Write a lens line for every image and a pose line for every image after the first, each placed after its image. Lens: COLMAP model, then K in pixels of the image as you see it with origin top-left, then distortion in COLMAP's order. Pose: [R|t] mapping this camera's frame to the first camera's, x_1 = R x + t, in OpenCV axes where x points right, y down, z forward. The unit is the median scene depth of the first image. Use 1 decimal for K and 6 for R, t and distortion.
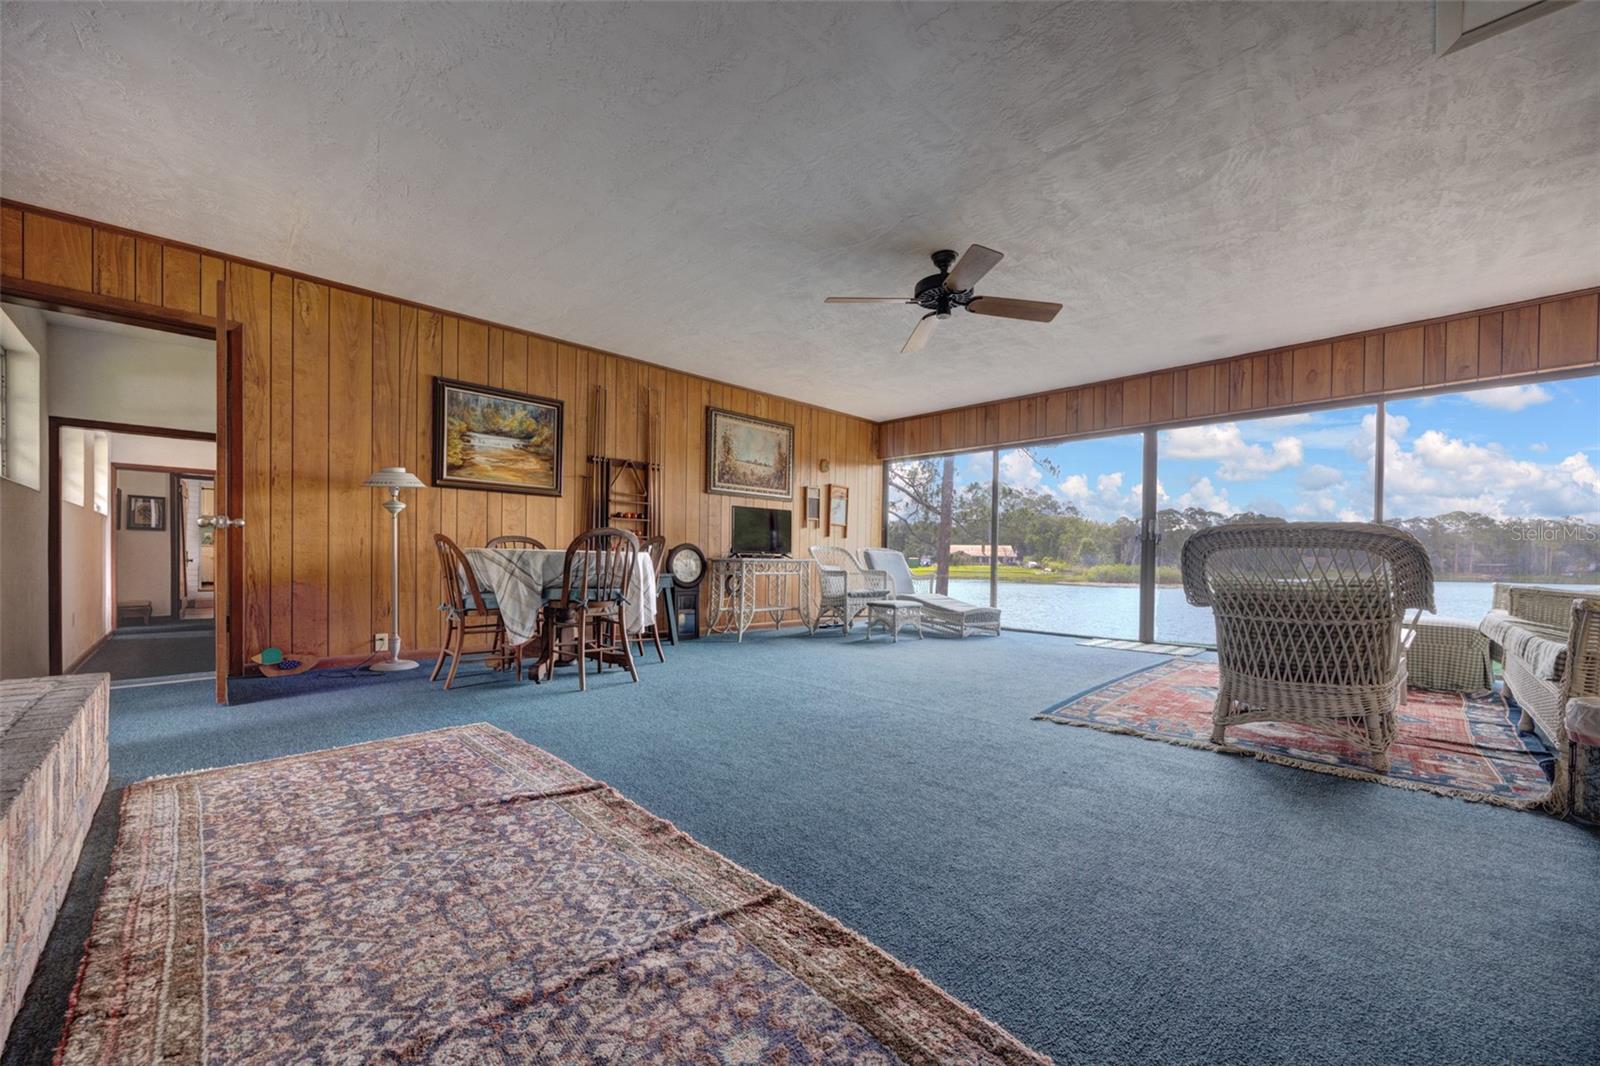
lens RADIAL K [[623.4, 0, 797.6], [0, 623.4, 560.4], [0, 0, 1]] dist [0.005718, 0.000115]
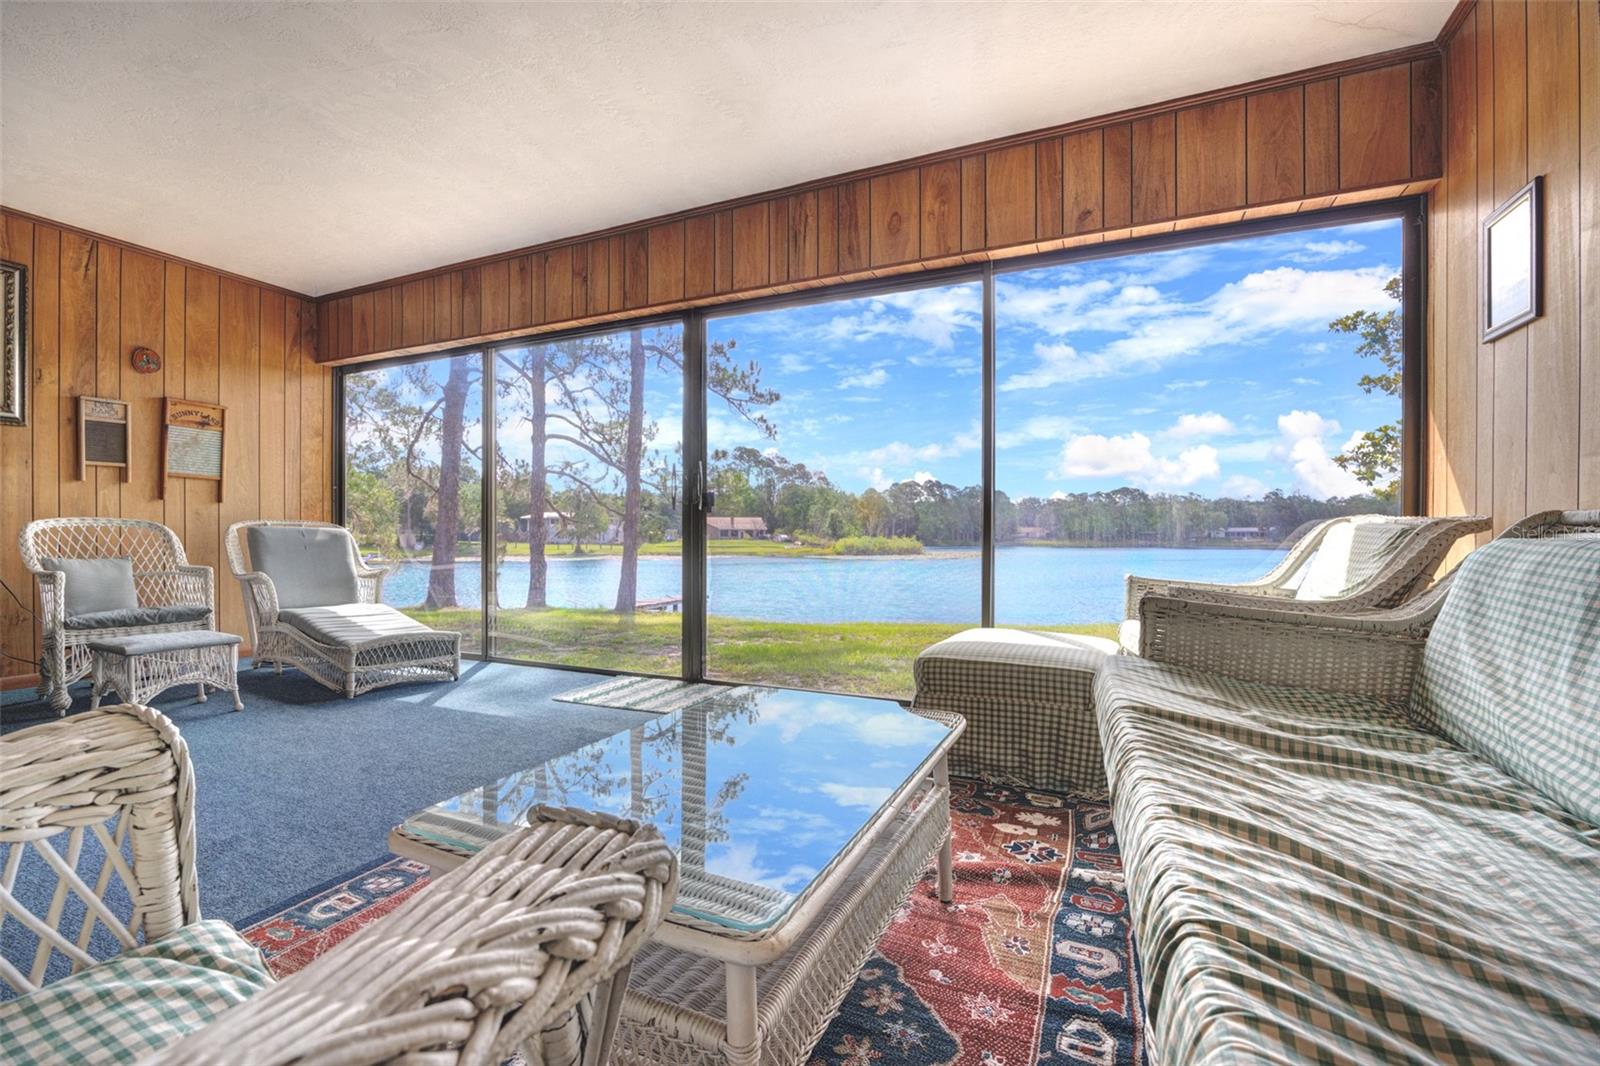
lens RADIAL K [[716.5, 0, 785.2], [0, 716.5, 537.4], [0, 0, 1]] dist [-0.013513, 0.000186]
pose [[0.933280, -0.013164, 0.358908, 0.399187], [0.012010, 0.999913, 0.005444, -0.005264], [-0.358949, -0.000770, 0.933357, 0.342561]]
